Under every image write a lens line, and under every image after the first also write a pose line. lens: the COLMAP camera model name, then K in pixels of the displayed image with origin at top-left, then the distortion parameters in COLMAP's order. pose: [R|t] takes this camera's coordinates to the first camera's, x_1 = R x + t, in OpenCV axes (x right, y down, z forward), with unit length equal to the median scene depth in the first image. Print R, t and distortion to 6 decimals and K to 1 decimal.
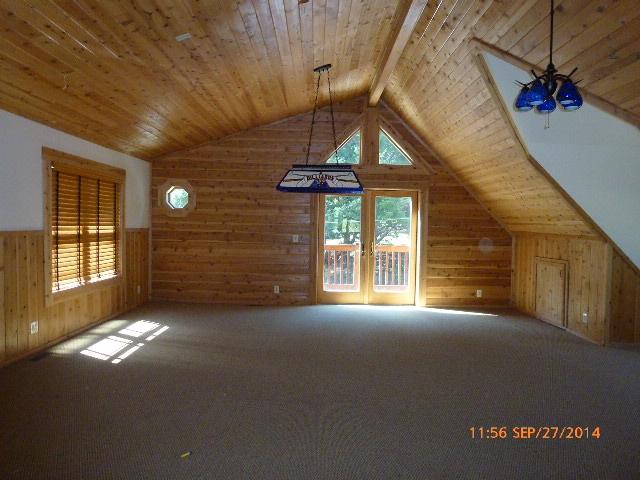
lens RADIAL K [[467.3, 0, 320.0], [0, 467.3, 240.0], [0, 0, 1]] dist [-0.057853, 0.007219]
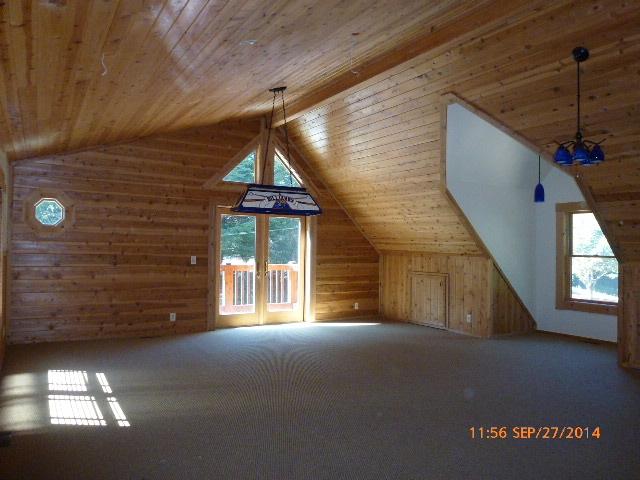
lens RADIAL K [[467.3, 0, 320.0], [0, 467.3, 240.0], [0, 0, 1]] dist [-0.057853, 0.007219]
pose [[0.855153, 0.000342, 0.518375, -0.317286], [0.017084, 0.999438, -0.028843, -0.012270], [-0.518094, 0.033521, 0.854667, 0.082457]]
